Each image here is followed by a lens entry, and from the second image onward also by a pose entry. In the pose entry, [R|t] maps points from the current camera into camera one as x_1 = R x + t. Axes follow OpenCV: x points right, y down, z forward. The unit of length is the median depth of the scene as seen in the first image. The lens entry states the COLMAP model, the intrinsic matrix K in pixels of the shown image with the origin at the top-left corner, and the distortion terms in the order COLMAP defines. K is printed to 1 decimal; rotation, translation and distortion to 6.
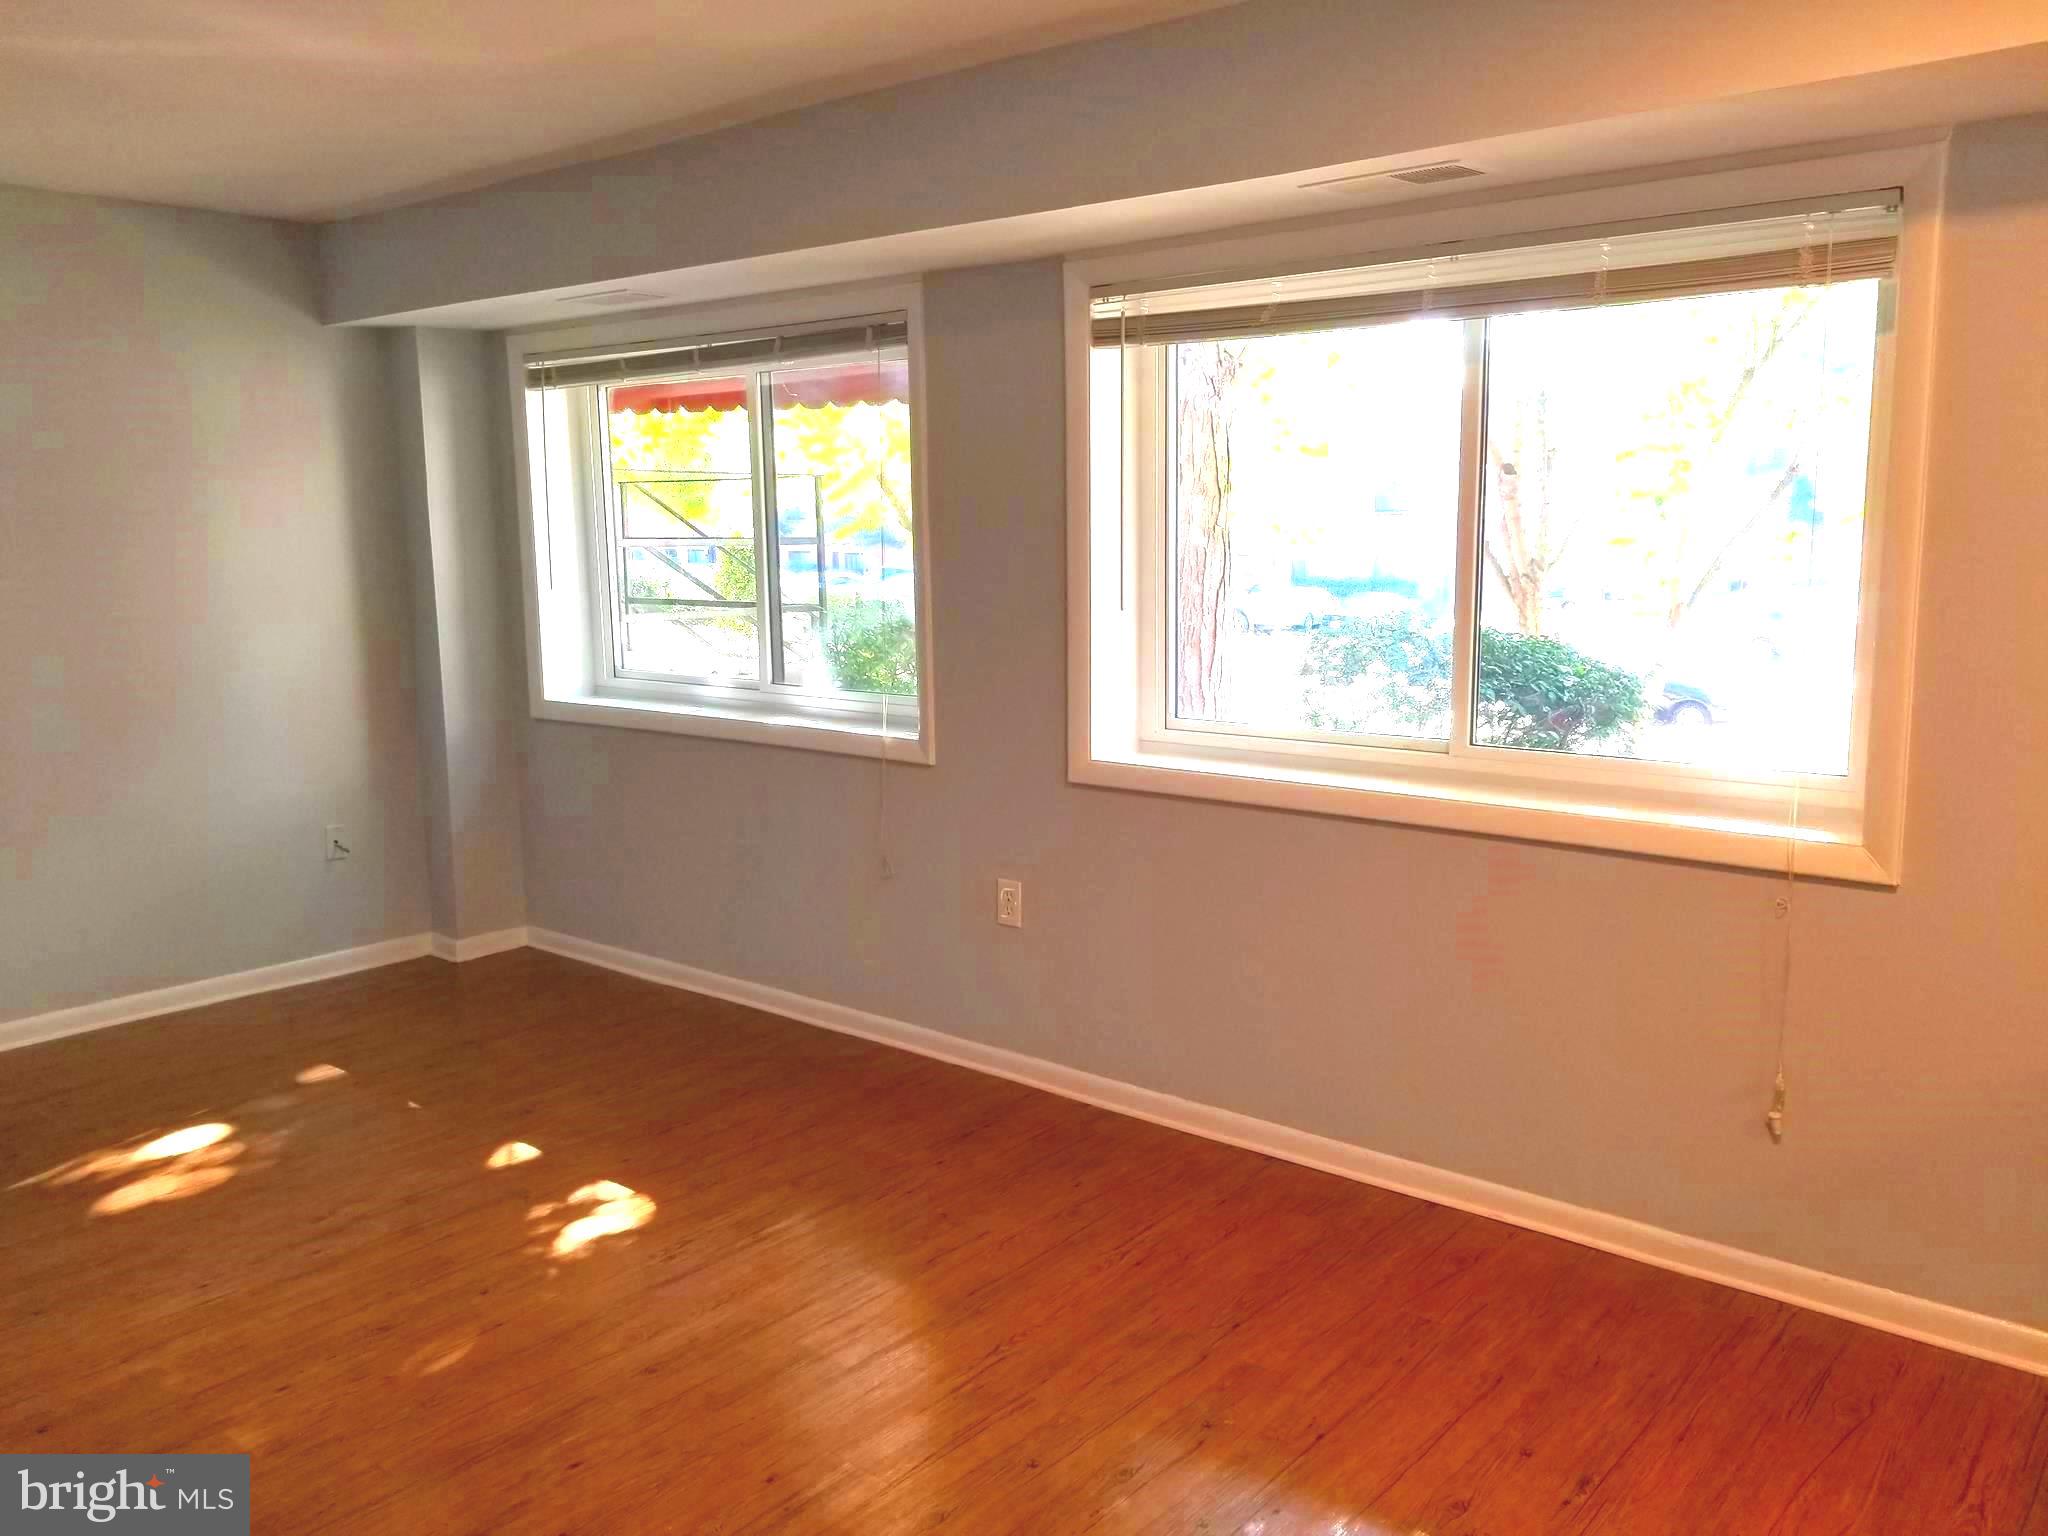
lens RADIAL K [[1578.7, 0, 1024.7], [0, 1578.7, 773.8], [0, 0, 1]] dist [0.021660, -0.032979]
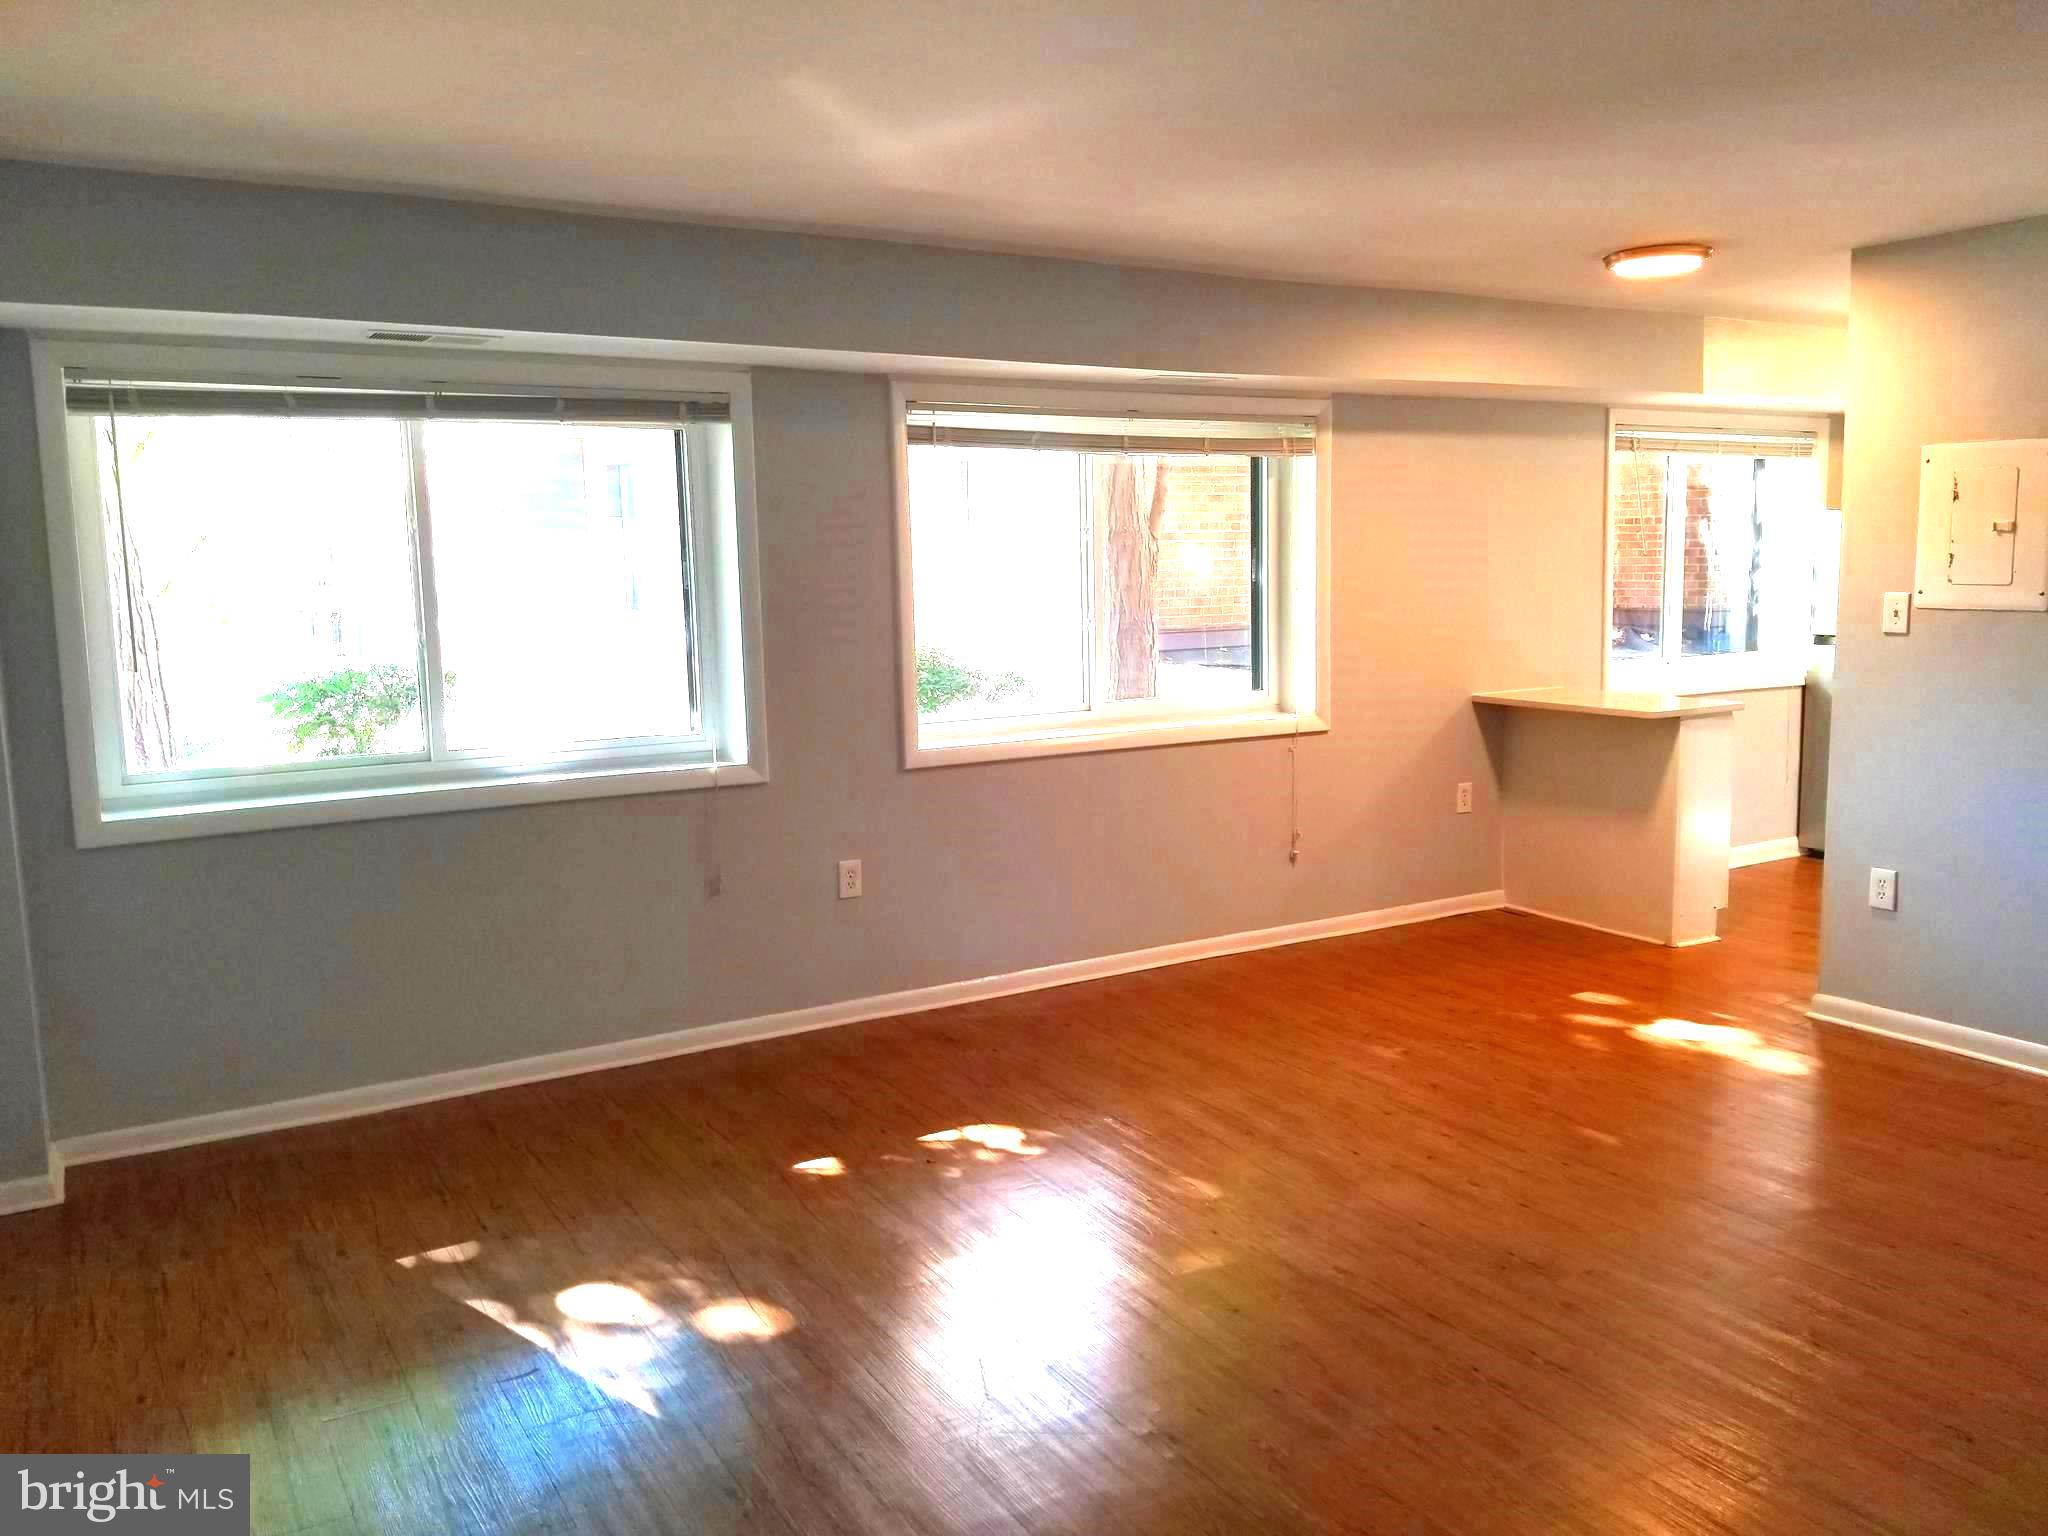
lens RADIAL K [[1578.7, 0, 1019.0], [0, 1578.7, 775.7], [0, 0, 1]] dist [0.021660, -0.032979]
pose [[0.333800, -0.121467, 0.934785, -1.197225], [0.170724, 0.983054, 0.066776, -0.062299], [-0.927055, 0.137300, 0.348881, 0.461185]]
